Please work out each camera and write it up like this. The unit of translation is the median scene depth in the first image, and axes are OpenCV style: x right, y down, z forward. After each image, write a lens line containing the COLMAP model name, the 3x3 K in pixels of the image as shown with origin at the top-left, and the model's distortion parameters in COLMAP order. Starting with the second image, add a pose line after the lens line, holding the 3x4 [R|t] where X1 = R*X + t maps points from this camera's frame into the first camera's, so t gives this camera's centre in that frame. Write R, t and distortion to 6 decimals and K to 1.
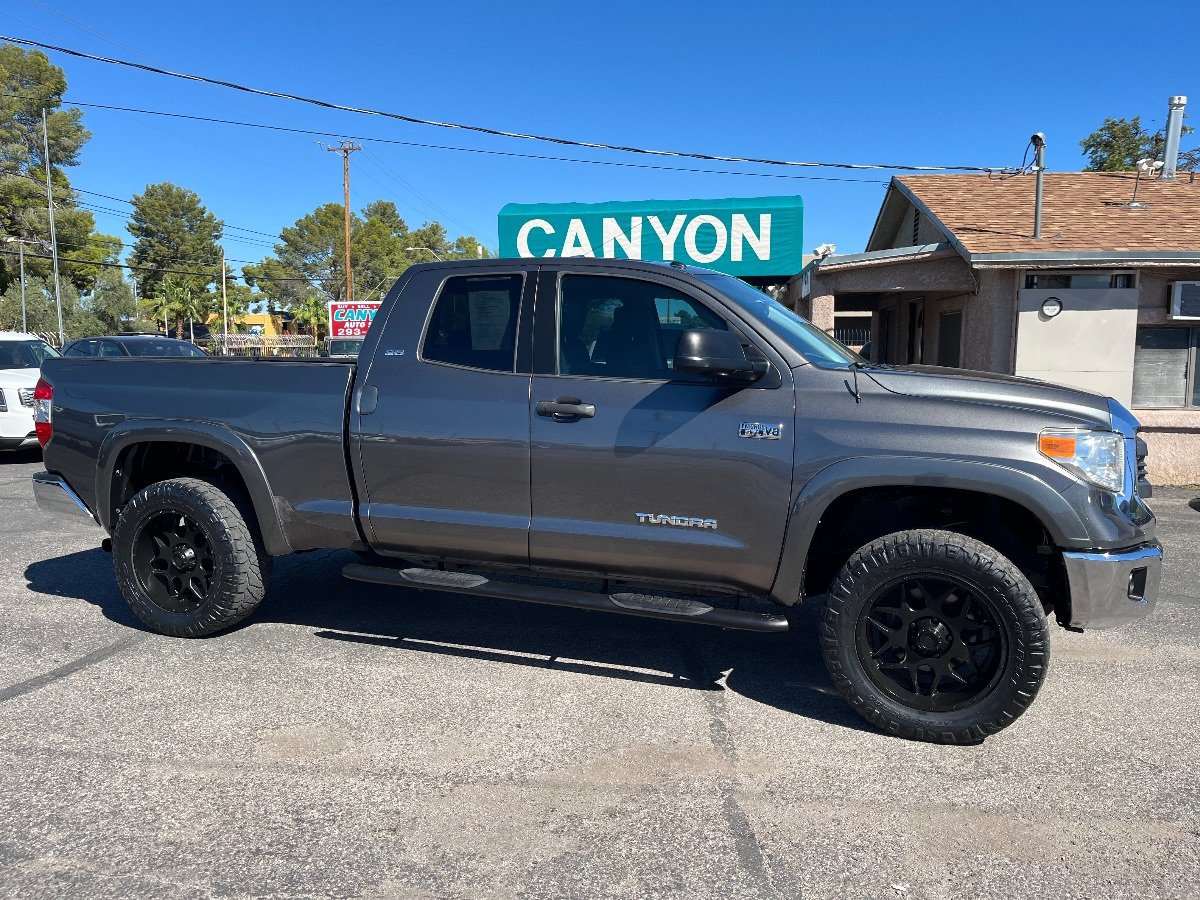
lens RADIAL K [[911.0, 0, 602.9], [0, 911.0, 458.2], [0, 0, 1]] dist [0.067270, -0.100650]
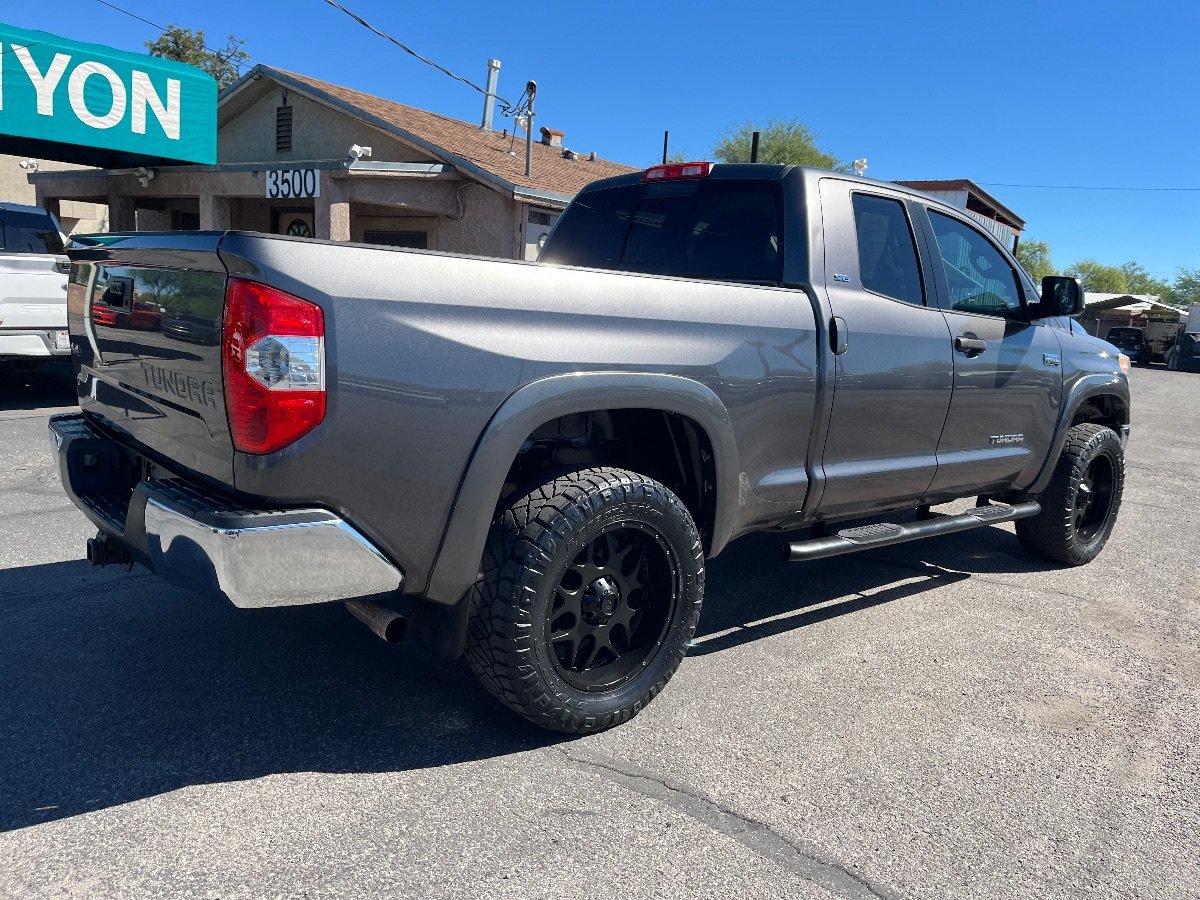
lens RADIAL K [[911.0, 0, 611.9], [0, 911.0, 459.9], [0, 0, 1]] dist [0.067270, -0.100650]
pose [[0.476579, -0.127384, 0.869854, -0.466836], [0.040915, 0.991588, 0.122795, -0.027564], [-0.878179, -0.022931, 0.477782, 0.342513]]
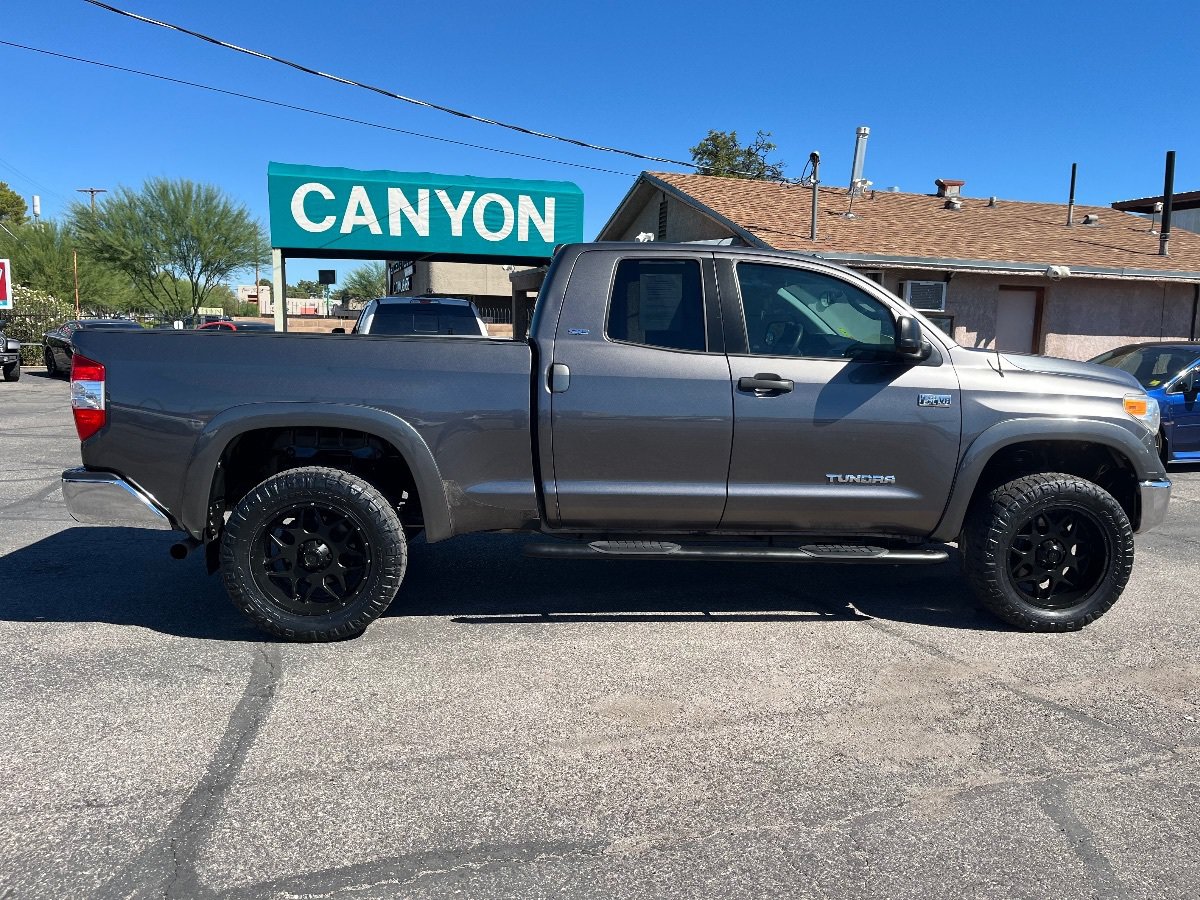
lens RADIAL K [[911.0, 0, 609.5], [0, 911.0, 459.1], [0, 0, 1]] dist [0.067270, -0.100650]
pose [[0.899979, -0.046415, 0.433455, -0.281477], [0.034620, 0.998785, 0.035069, -0.003554], [-0.434556, -0.016555, 0.900493, 0.030458]]
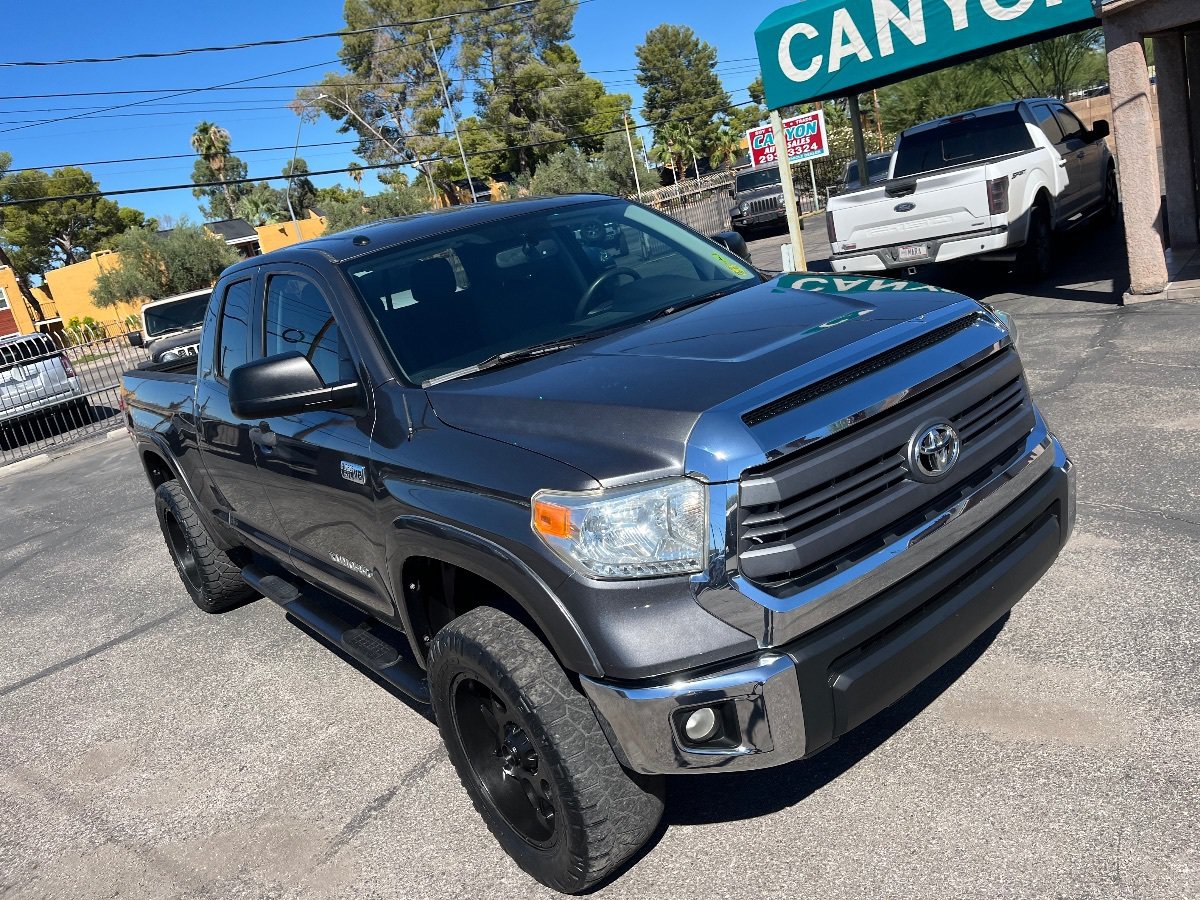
lens RADIAL K [[911.0, 0, 615.9], [0, 911.0, 448.8], [0, 0, 1]] dist [0.067270, -0.100650]
pose [[0.833697, -0.044959, -0.550389, 0.302771], [0.157209, 0.974762, 0.158506, -0.053001], [0.529372, -0.218672, 0.819724, 0.174037]]
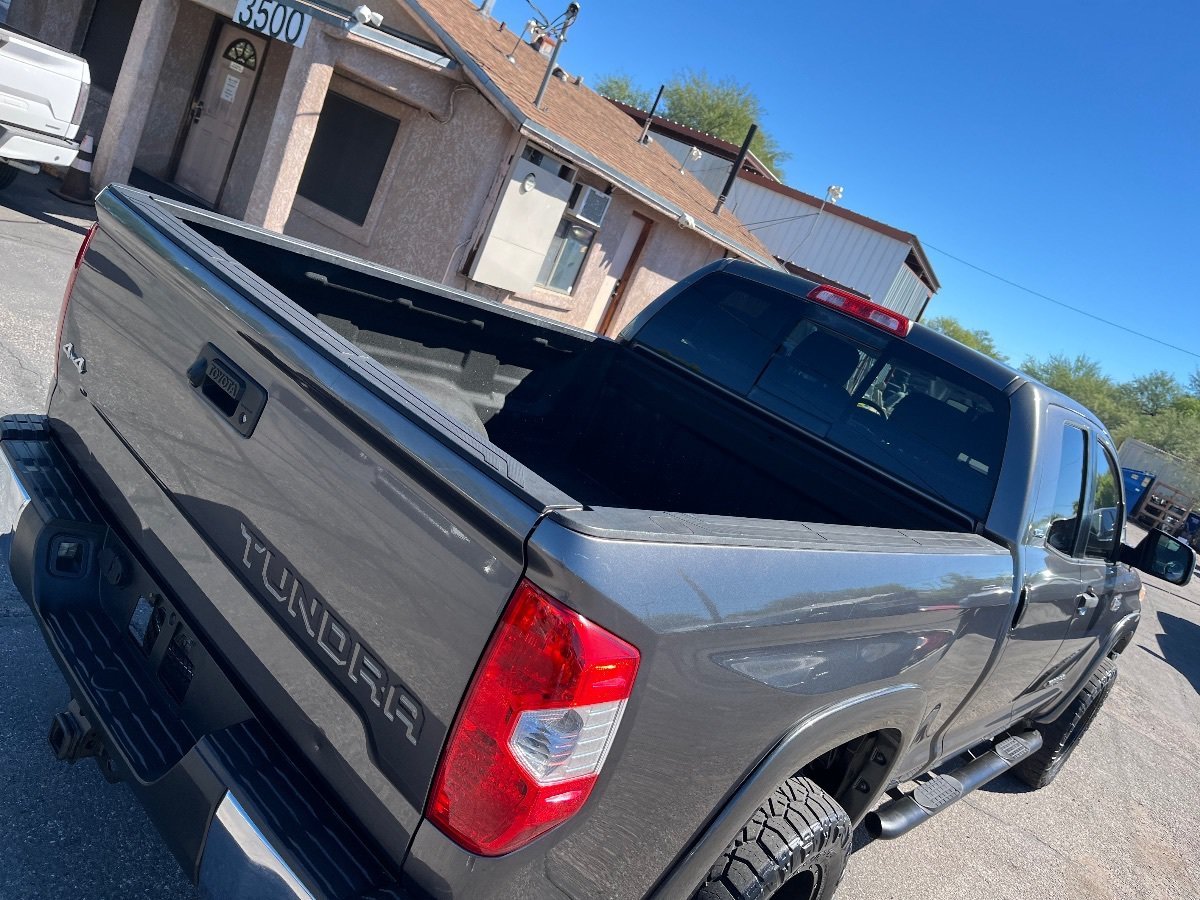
lens RADIAL K [[911.0, 0, 591.2], [0, 911.0, 453.1], [0, 0, 1]] dist [0.067270, -0.100650]
pose [[0.351909, -0.083682, 0.932286, -0.430628], [-0.290199, 0.937166, 0.193662, -0.091449], [-0.889913, -0.338700, 0.305513, 0.484474]]
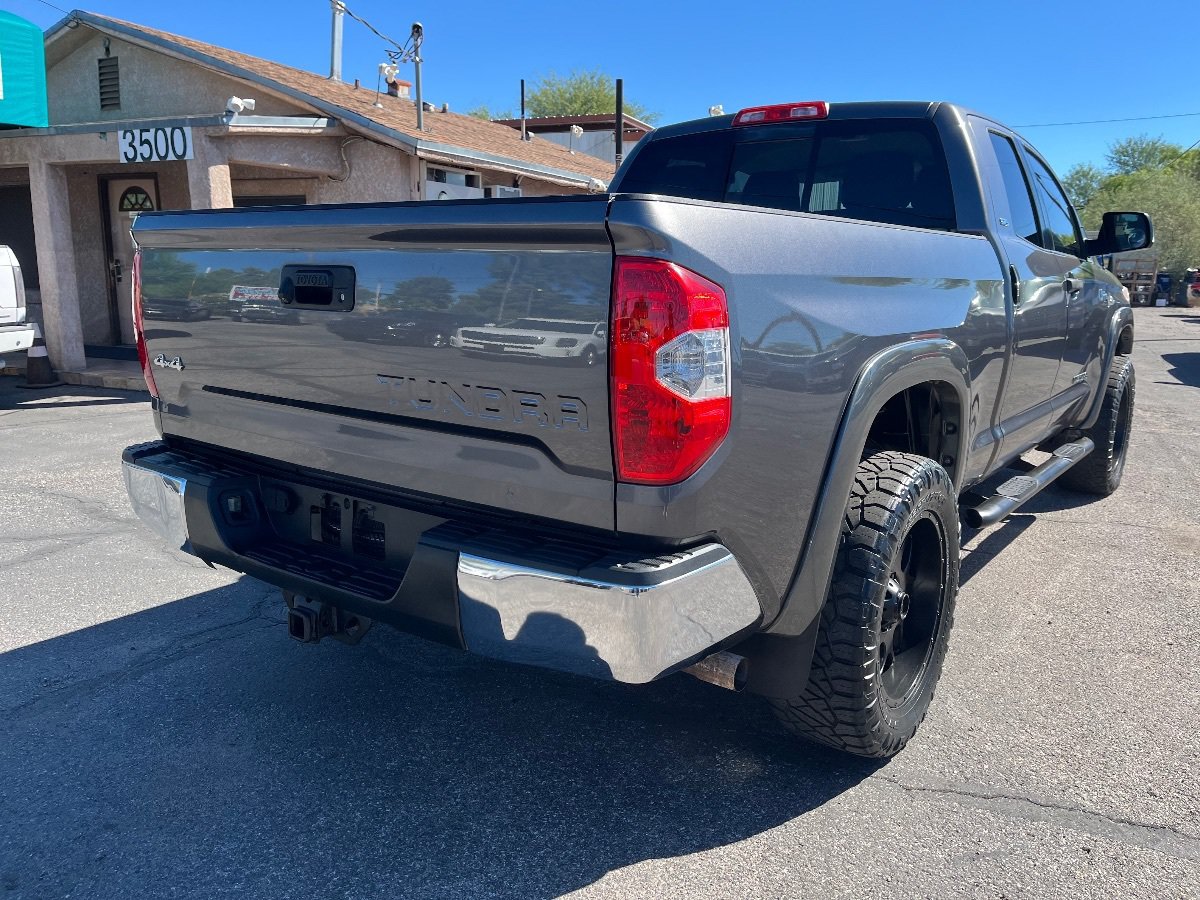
lens RADIAL K [[911.0, 0, 612.1], [0, 911.0, 451.9], [0, 0, 1]] dist [0.067270, -0.100650]
pose [[0.274210, -0.197174, 0.941239, -0.475975], [0.102318, 0.979181, 0.175314, -0.041933], [-0.956211, 0.048232, 0.288676, 0.481459]]
